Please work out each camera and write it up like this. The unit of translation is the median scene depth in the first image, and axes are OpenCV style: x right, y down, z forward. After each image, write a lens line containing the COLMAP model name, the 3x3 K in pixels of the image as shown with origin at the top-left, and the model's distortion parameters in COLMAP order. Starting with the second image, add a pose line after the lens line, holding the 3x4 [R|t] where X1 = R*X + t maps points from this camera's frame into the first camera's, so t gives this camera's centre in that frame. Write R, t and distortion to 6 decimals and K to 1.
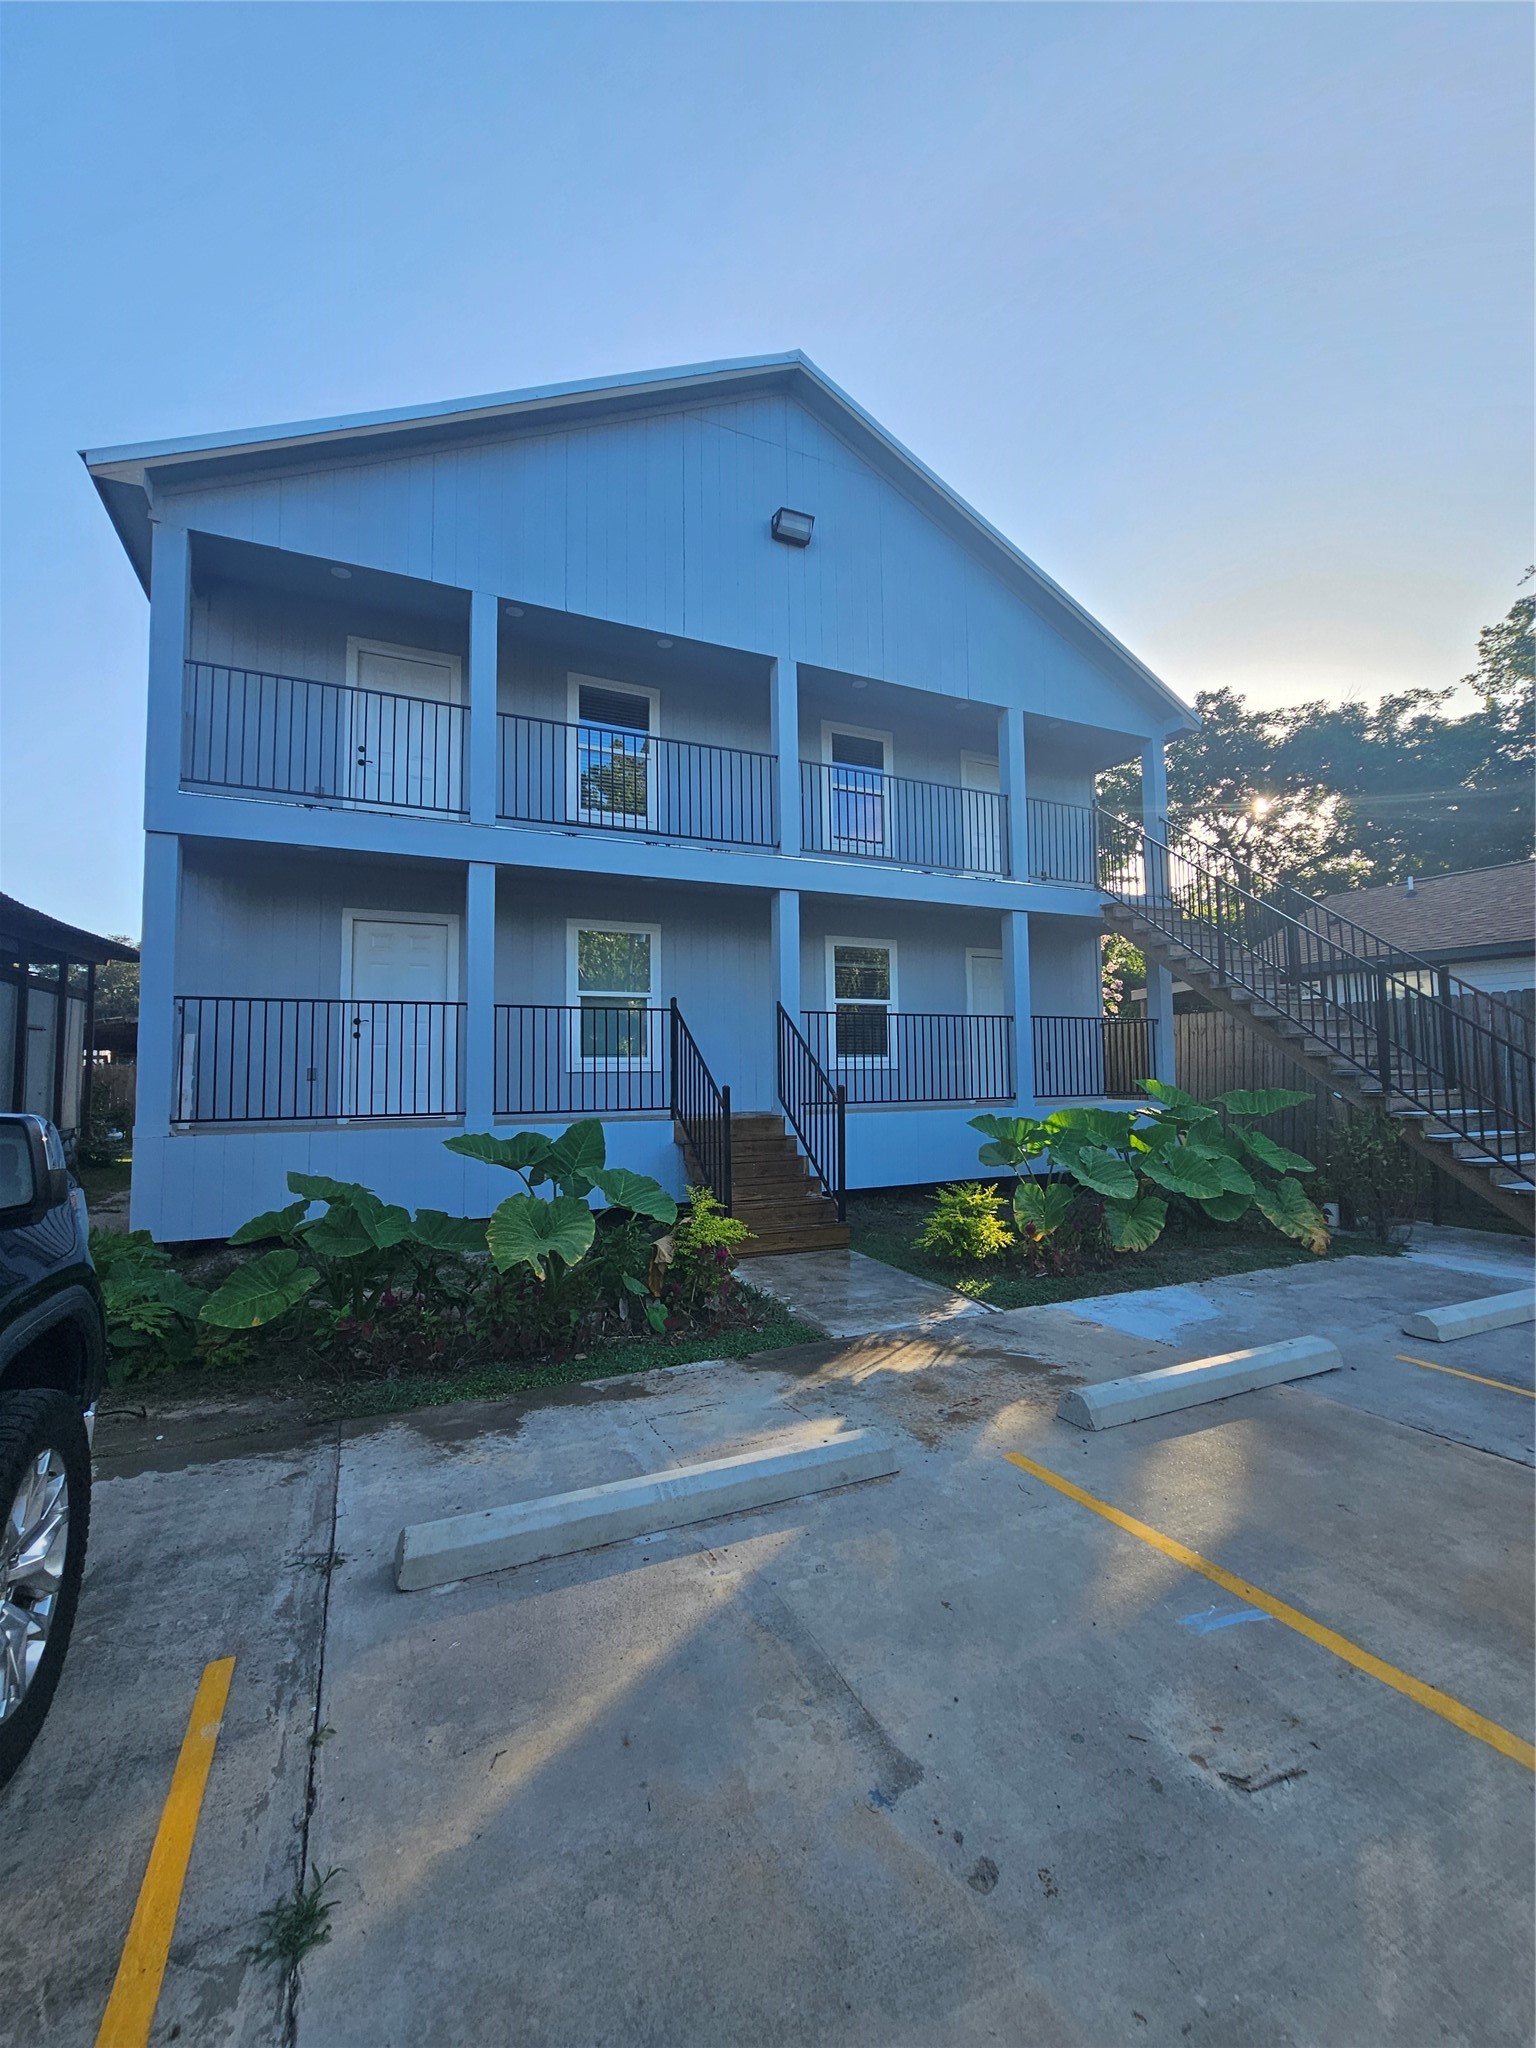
lens RADIAL K [[834.5, 0, 751.9], [0, 834.5, 1016.0], [0, 0, 1]] dist [0.000287, -0.000024]
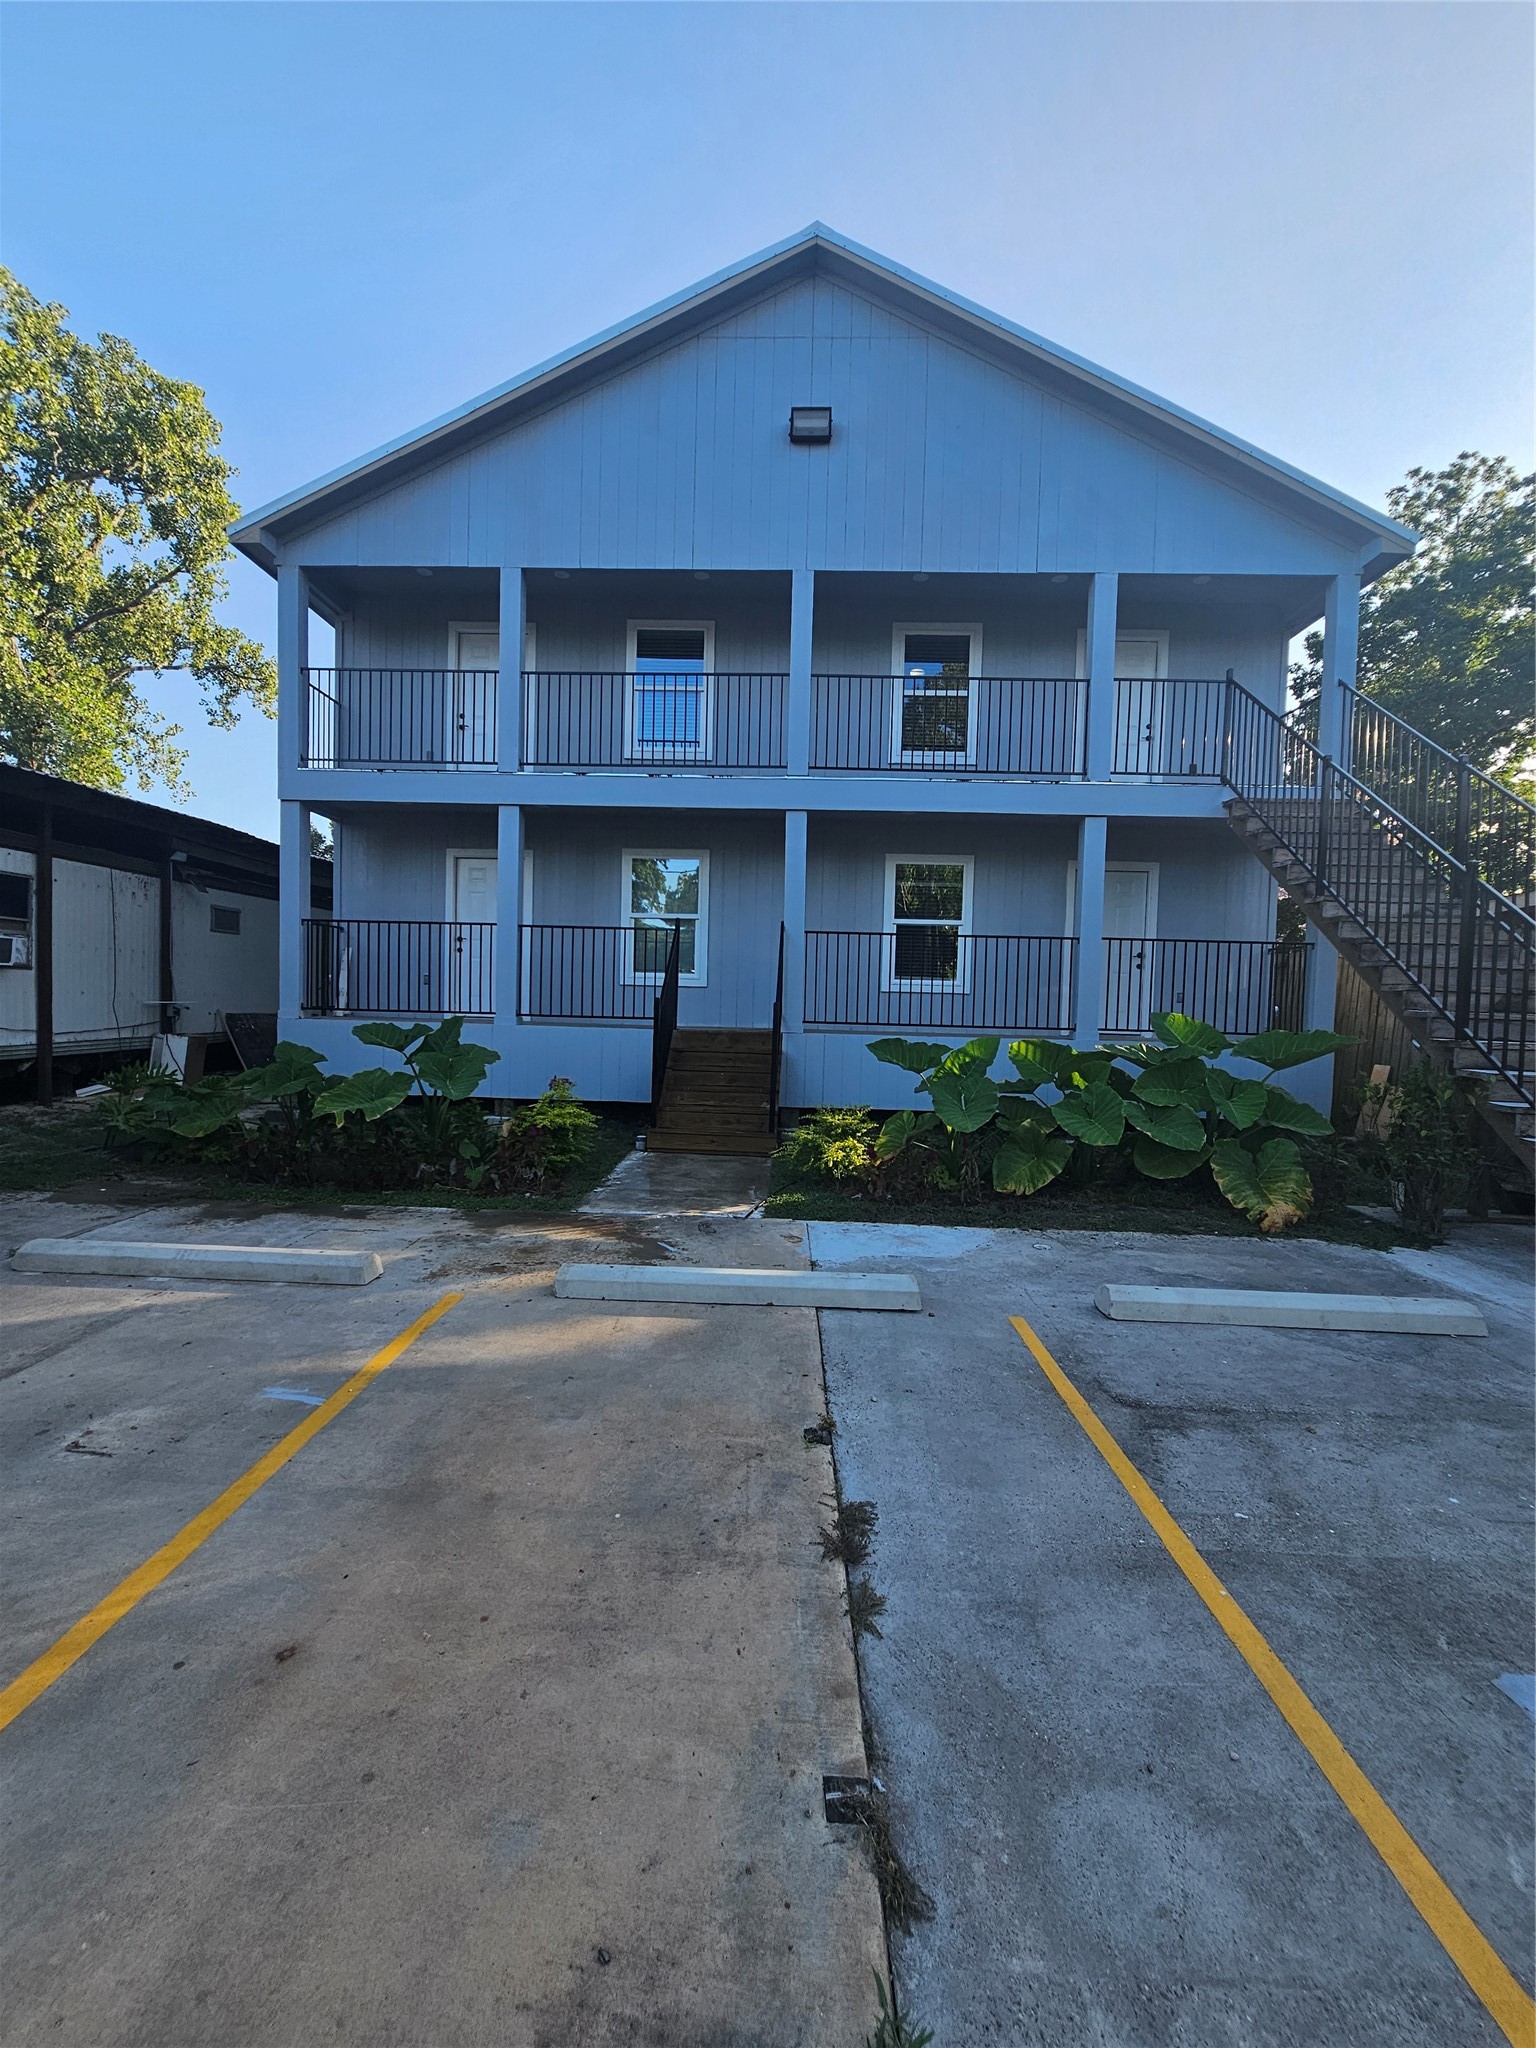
lens RADIAL K [[832.2, 0, 756.6], [0, 832.2, 1024.1], [0, 0, 1]] dist [0.001475, -0.000818]
pose [[0.895500, 0.050173, -0.442224, 0.494613], [-0.005826, 0.994862, 0.101075, 0.004775], [0.445023, -0.087936, 0.891191, 0.062873]]
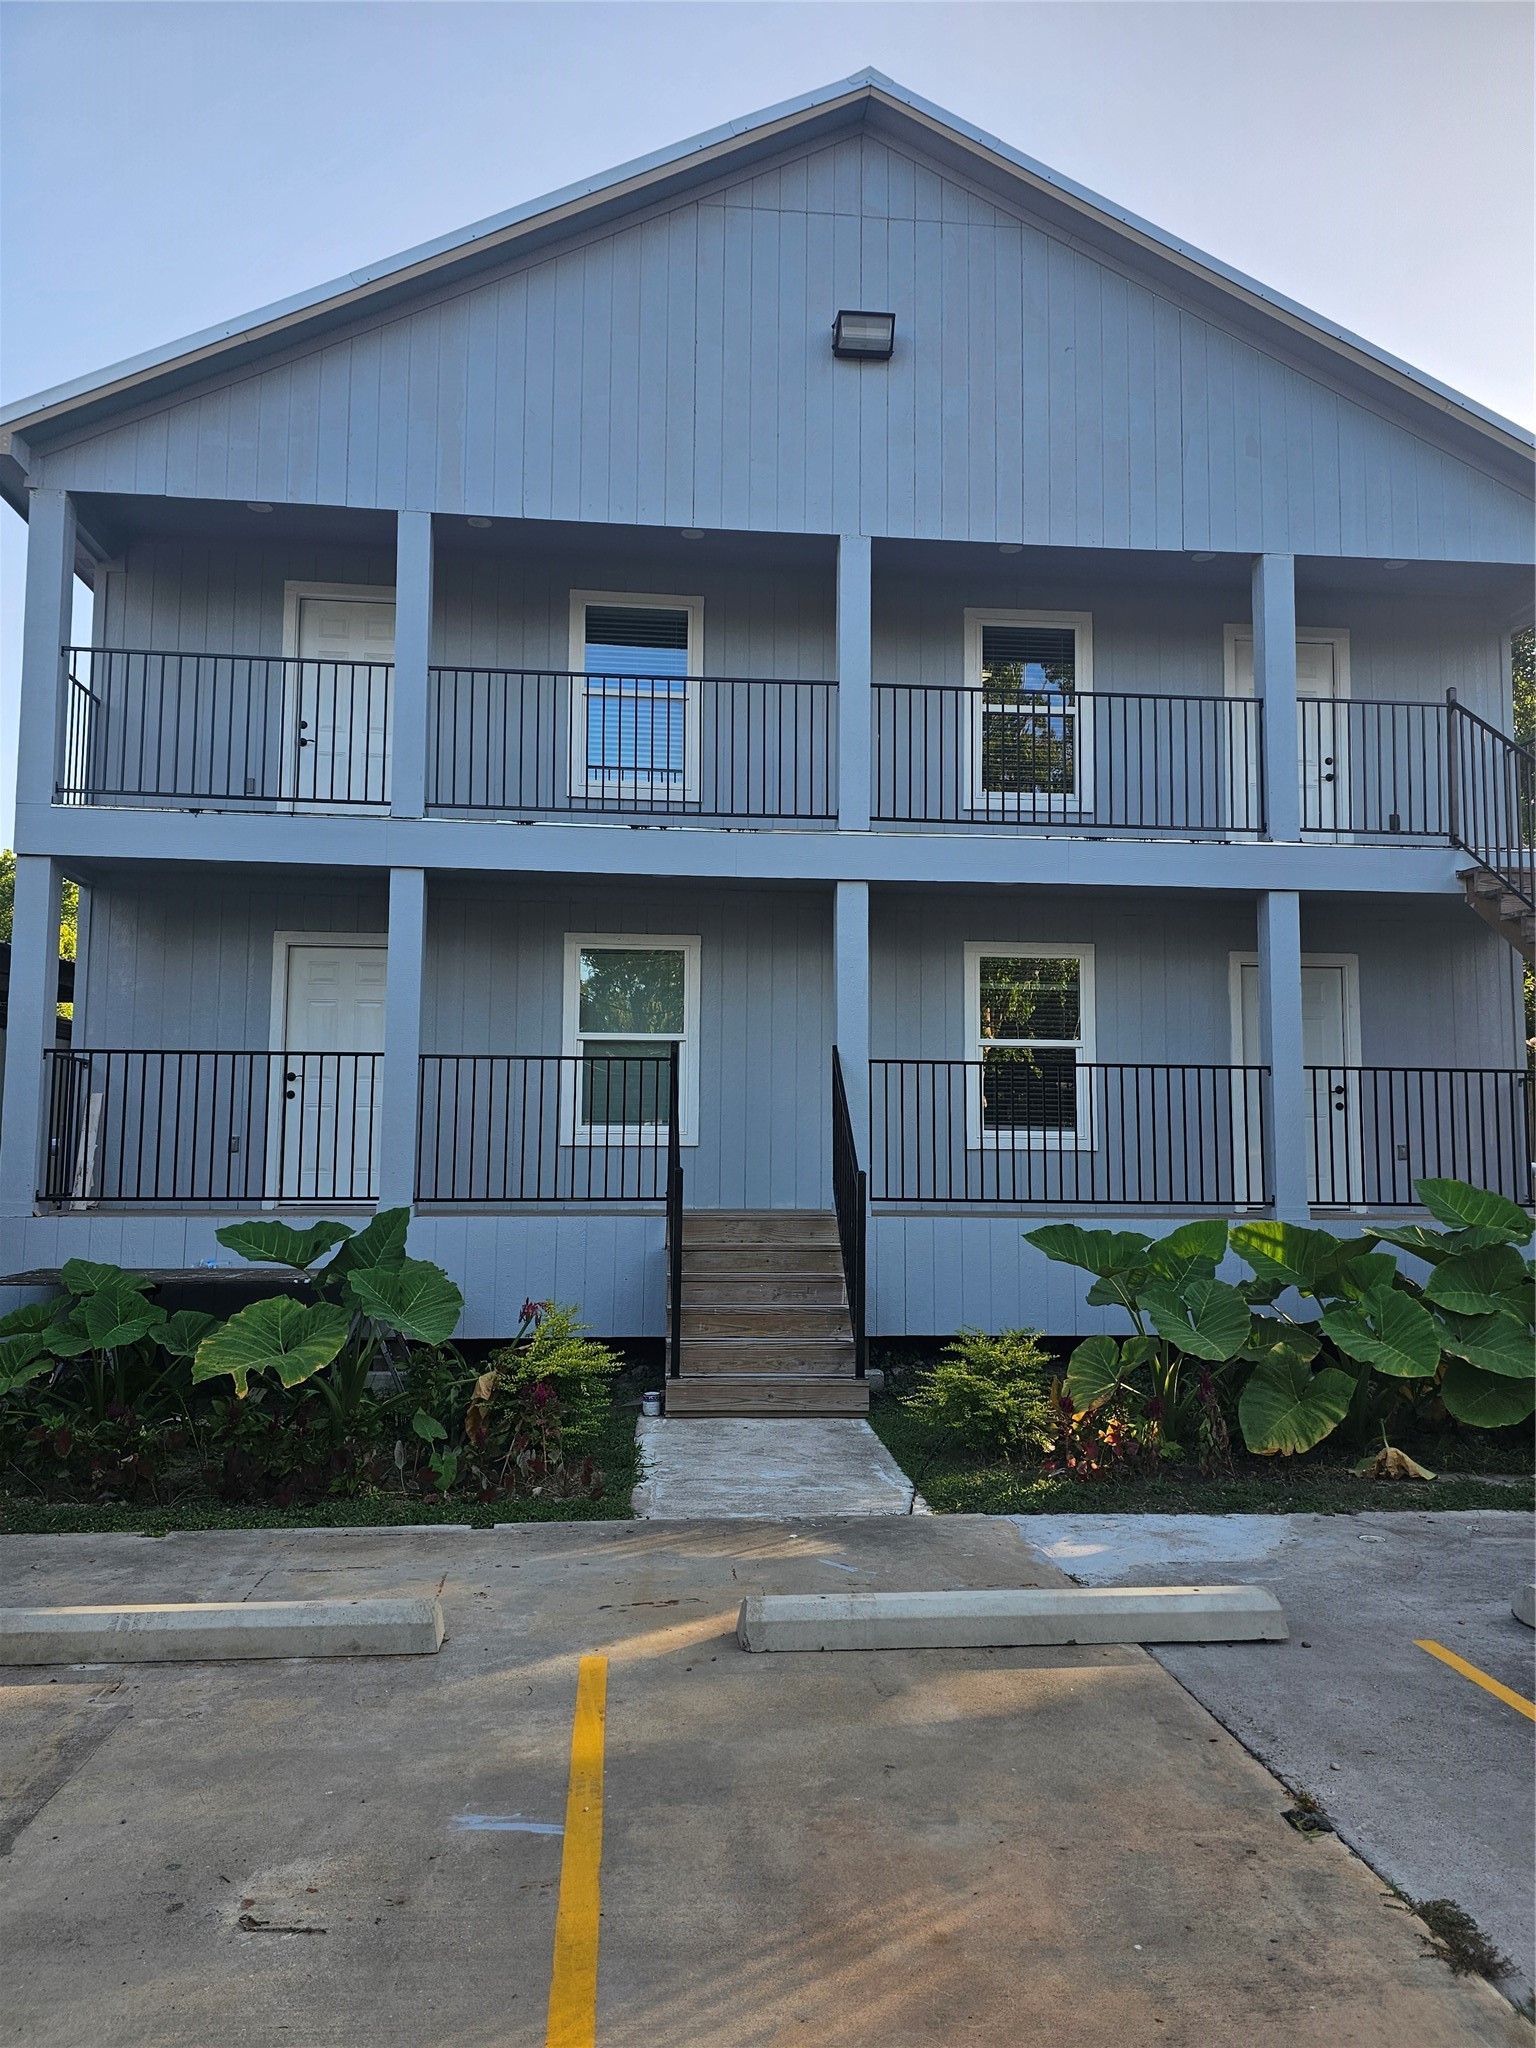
lens RADIAL K [[1365.8, 0, 763.9], [0, 1365.8, 1025.1], [0, 0, 1]] dist [0.076238, -0.079181]
pose [[0.945689, -0.010469, -0.324904, 0.358085], [0.003537, 0.999753, -0.021919, -0.011639], [0.325054, 0.019579, 0.945493, -0.067422]]
